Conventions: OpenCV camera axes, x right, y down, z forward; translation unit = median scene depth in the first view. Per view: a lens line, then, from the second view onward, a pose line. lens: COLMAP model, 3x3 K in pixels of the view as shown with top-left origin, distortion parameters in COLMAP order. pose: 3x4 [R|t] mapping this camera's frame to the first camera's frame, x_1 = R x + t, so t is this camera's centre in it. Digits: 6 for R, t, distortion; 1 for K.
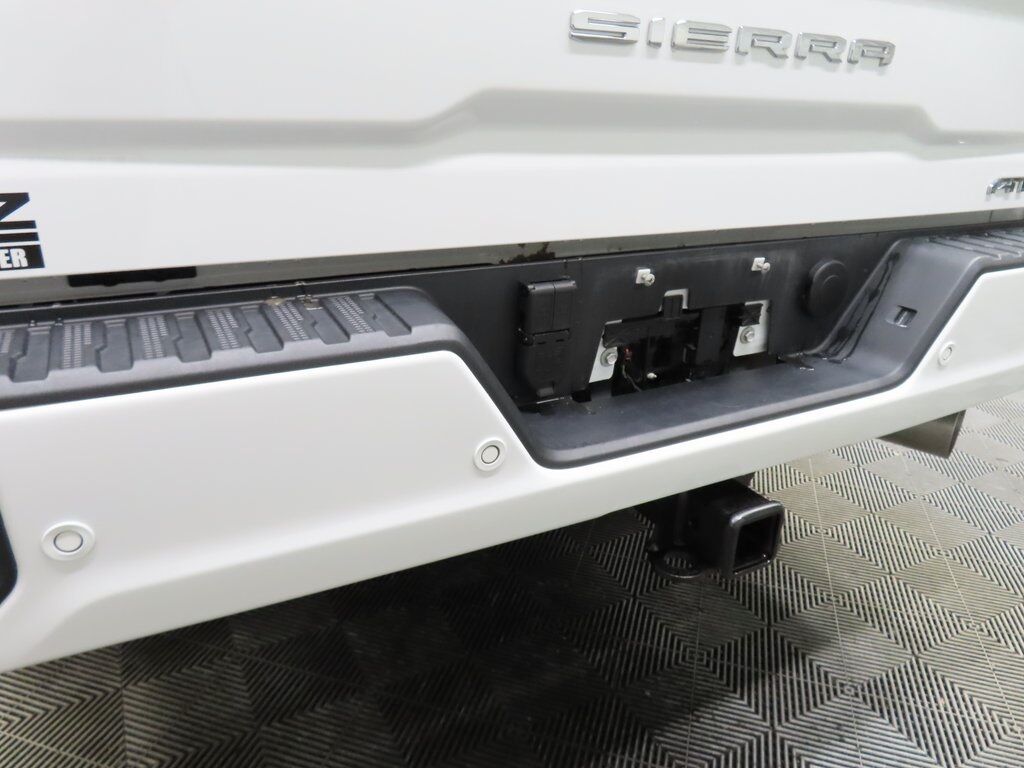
lens RADIAL K [[732.6, 0, 512.0], [0, 732.6, 384.0], [0, 0, 1]] dist [-0.006536, -0.001874]
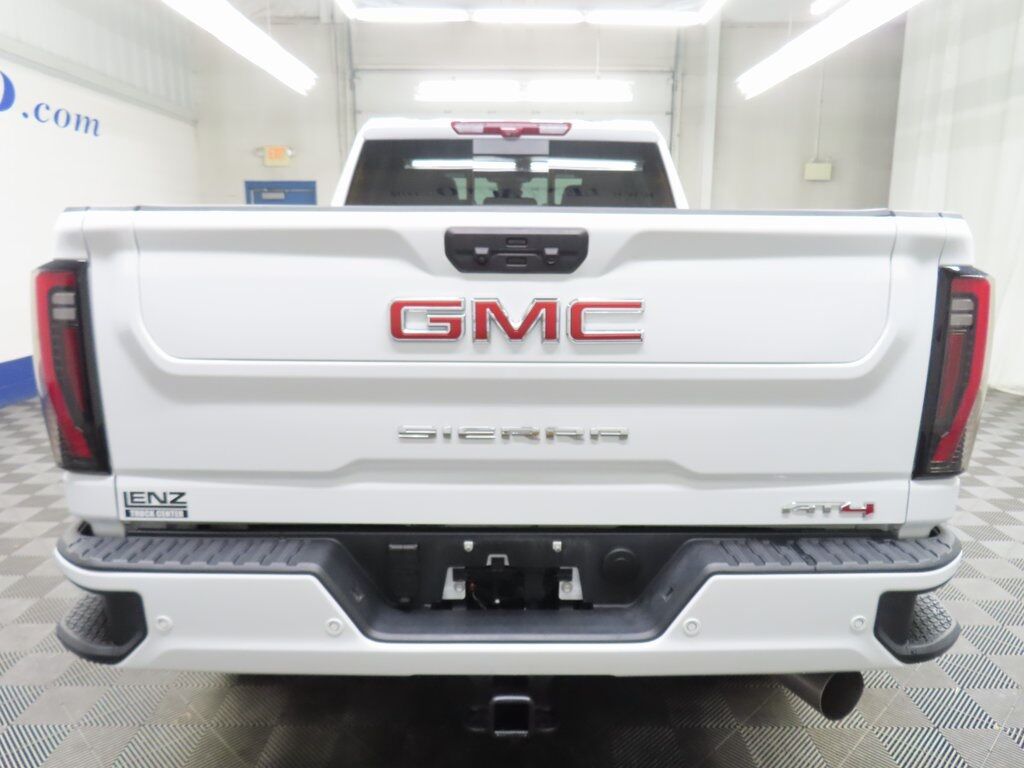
lens RADIAL K [[732.6, 0, 512.0], [0, 732.6, 384.0], [0, 0, 1]] dist [-0.006536, -0.001874]
pose [[0.880501, 0.062591, -0.469894, 1.045411], [-0.153899, 0.975297, -0.158467, -0.252890], [0.448368, 0.211846, 0.868382, -0.577588]]
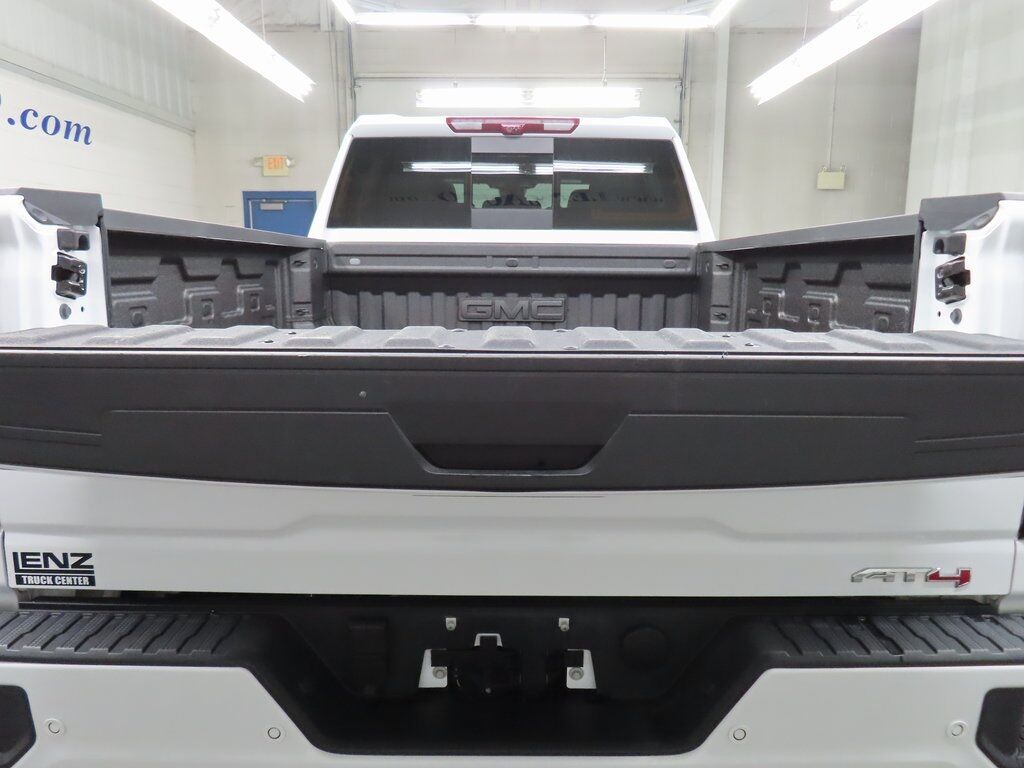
lens RADIAL K [[730.6, 0, 512.0], [0, 730.6, 384.0], [0, 0, 1]] dist [-0.003184, -0.004482]
pose [[0.876895, 0.054457, -0.477588, 0.889237], [-0.155448, 0.972301, -0.174549, -0.348403], [0.454854, 0.227301, 0.861070, -0.257673]]
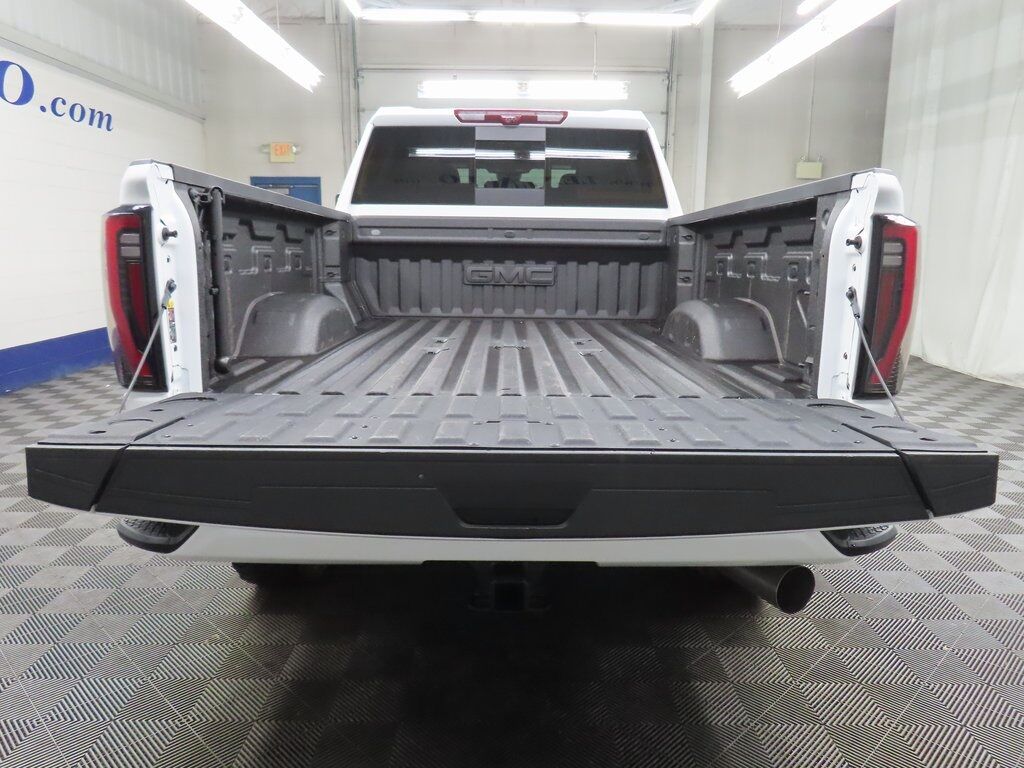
lens RADIAL K [[732.6, 0, 512.0], [0, 732.6, 384.0], [0, 0, 1]] dist [-0.006536, -0.001874]
pose [[0.881262, 0.063692, -0.468317, 1.194292], [-0.157610, 0.973762, -0.164153, -0.014098], [0.445574, 0.218473, 0.868178, -0.787709]]
